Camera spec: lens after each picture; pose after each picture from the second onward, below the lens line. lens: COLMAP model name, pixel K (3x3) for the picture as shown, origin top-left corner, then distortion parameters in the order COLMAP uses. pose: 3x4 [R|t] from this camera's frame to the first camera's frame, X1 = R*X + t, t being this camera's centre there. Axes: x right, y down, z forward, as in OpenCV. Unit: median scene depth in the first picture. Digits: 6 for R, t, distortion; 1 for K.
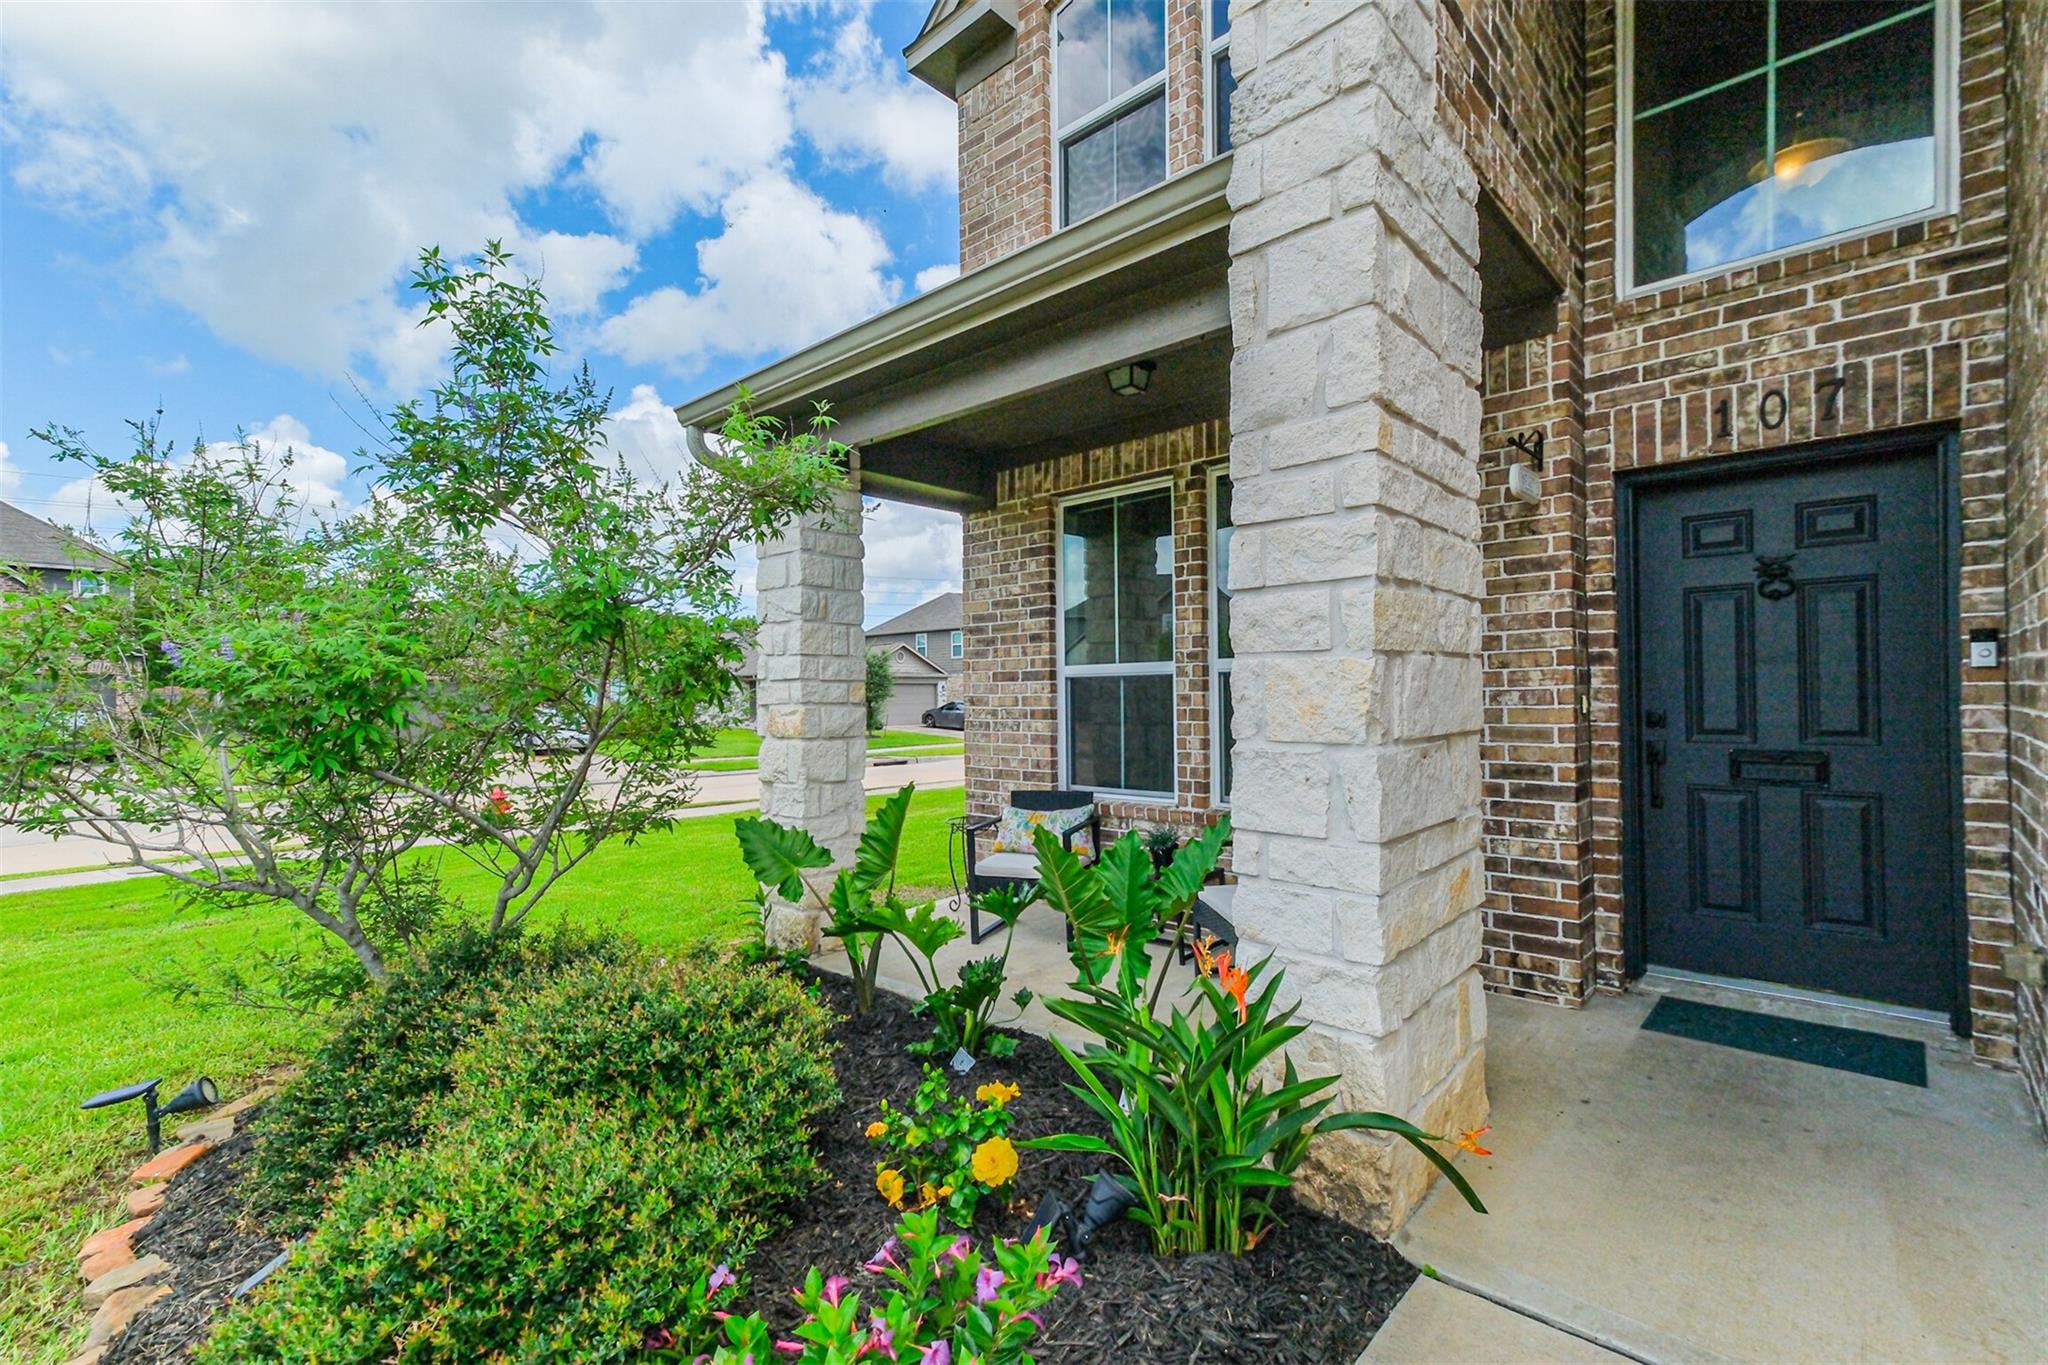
lens RADIAL K [[926.6, 0, 1031.1], [0, 926.6, 695.5], [0, 0, 1]] dist [0.001719, 0.000778]
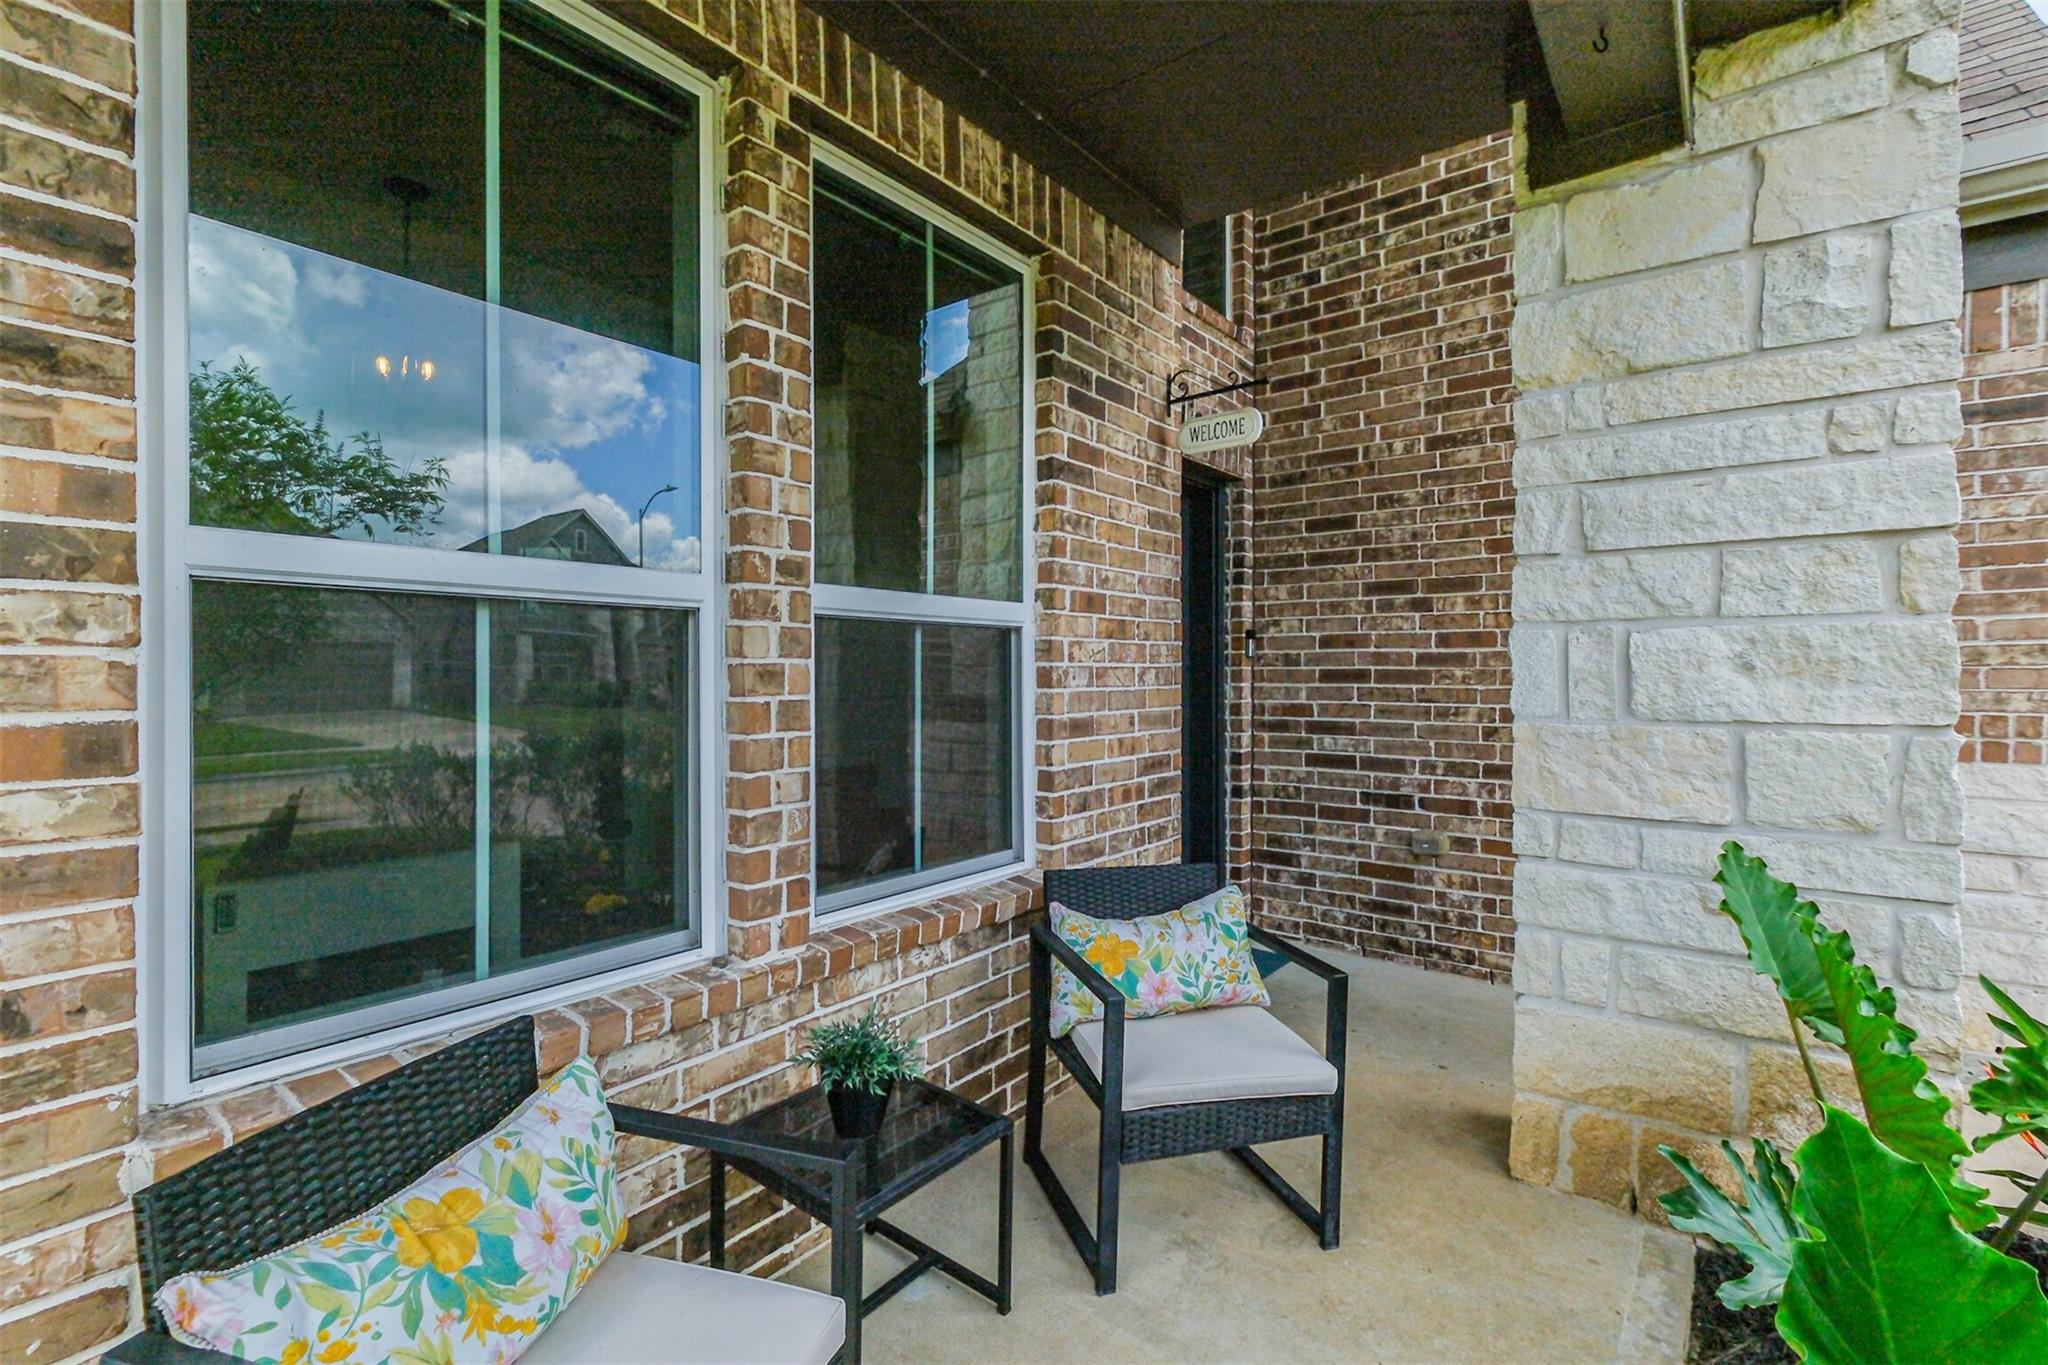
lens RADIAL K [[926.6, 0, 1018.1], [0, 926.6, 682.7], [0, 0, 1]] dist [0.001719, 0.000778]
pose [[-0.079988, -0.000077, 0.996796, -0.302380], [-0.002825, 0.999996, -0.000149, 0.008533], [-0.996792, -0.002828, -0.079988, 1.200676]]
